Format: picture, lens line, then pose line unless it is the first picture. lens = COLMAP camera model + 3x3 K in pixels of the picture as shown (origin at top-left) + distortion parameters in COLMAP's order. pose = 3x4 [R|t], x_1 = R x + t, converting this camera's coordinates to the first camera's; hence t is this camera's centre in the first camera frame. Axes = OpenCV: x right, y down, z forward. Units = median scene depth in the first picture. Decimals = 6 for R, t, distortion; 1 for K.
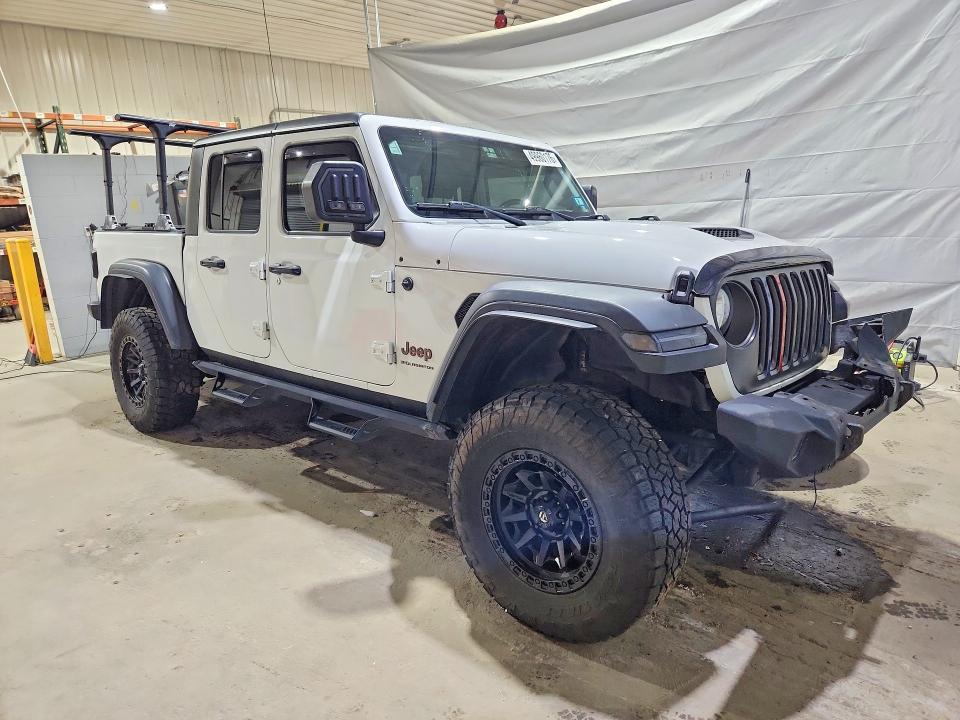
lens RADIAL K [[642.5, 0, 500.9], [0, 642.5, 360.2], [0, 0, 1]] dist [0.058853, -0.052926]
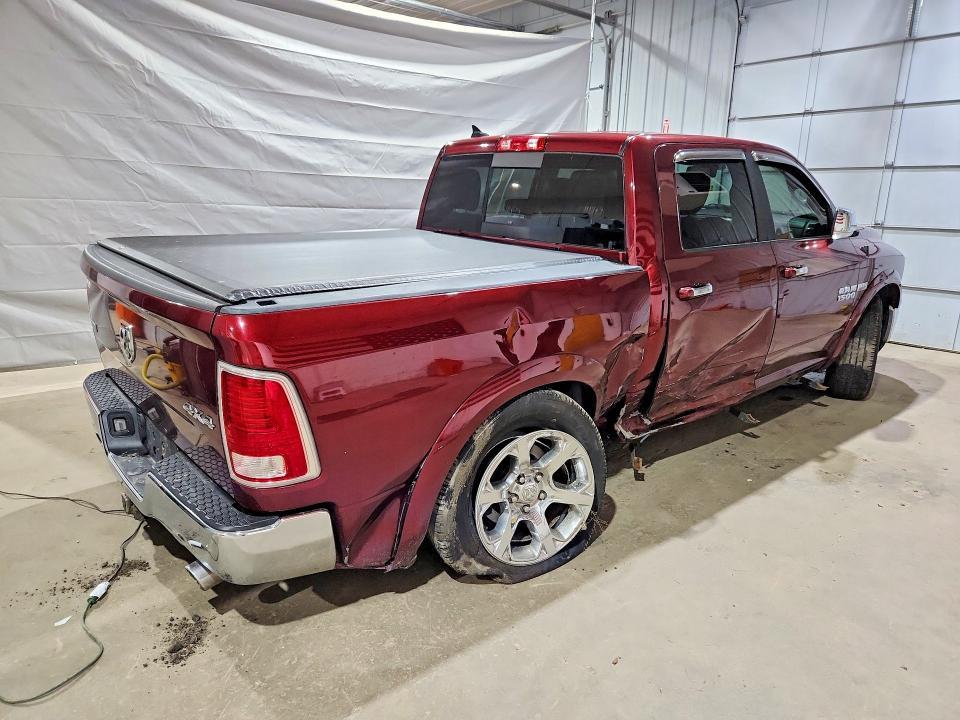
lens RADIAL K [[652.4, 0, 480.0], [0, 652.4, 360.0], [0, 0, 1]] dist [0.072383, -0.061126]
pose [[0.113600, -0.183013, 0.976525, -1.125374], [0.218479, 0.963430, 0.155143, -0.169430], [-0.969207, 0.195725, 0.149430, 0.944141]]
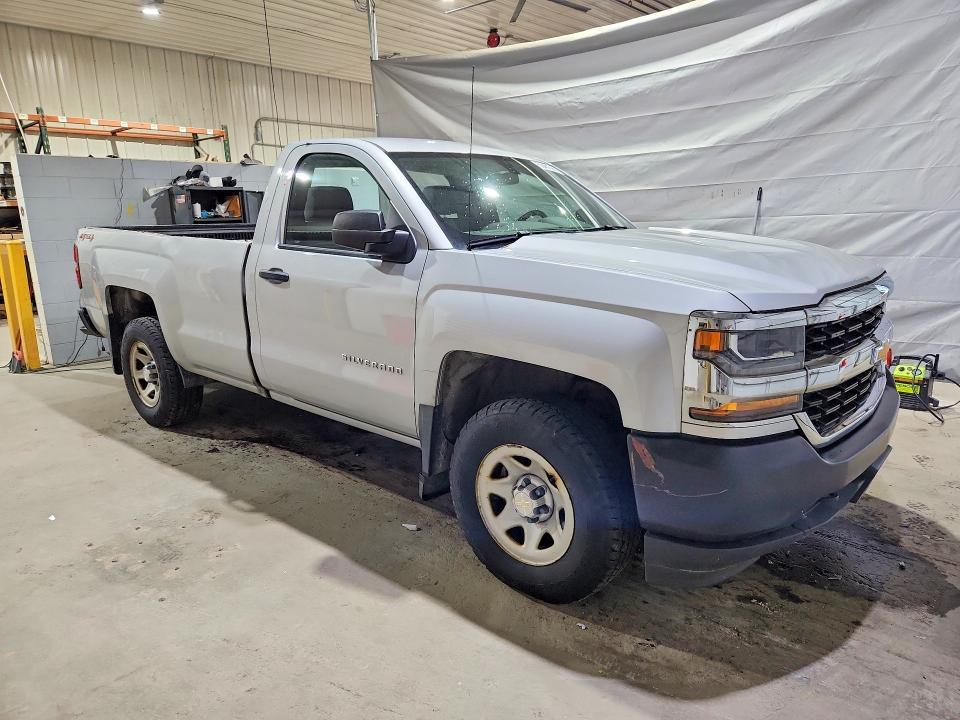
lens RADIAL K [[641.2, 0, 492.0], [0, 641.2, 354.8], [0, 0, 1]] dist [0.060762, -0.054732]
pose [[0.998769, 0.013656, 0.047677, -0.091398], [-0.012115, 0.999400, -0.032461, 0.006130], [-0.048092, 0.031844, 0.998335, 0.013294]]
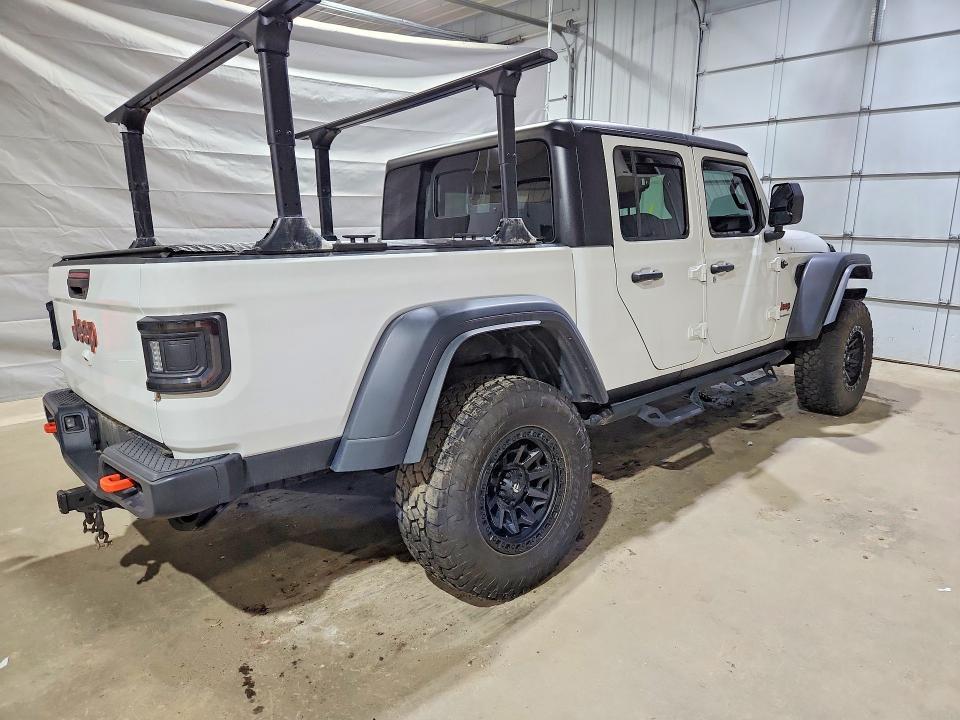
lens RADIAL K [[651.9, 0, 475.8], [0, 651.9, 355.9], [0, 0, 1]] dist [0.071902, -0.061423]
pose [[0.100901, -0.166655, 0.980839, -1.041665], [0.235295, 0.961900, 0.139231, -0.172874], [-0.966672, 0.216738, 0.136269, 0.878549]]
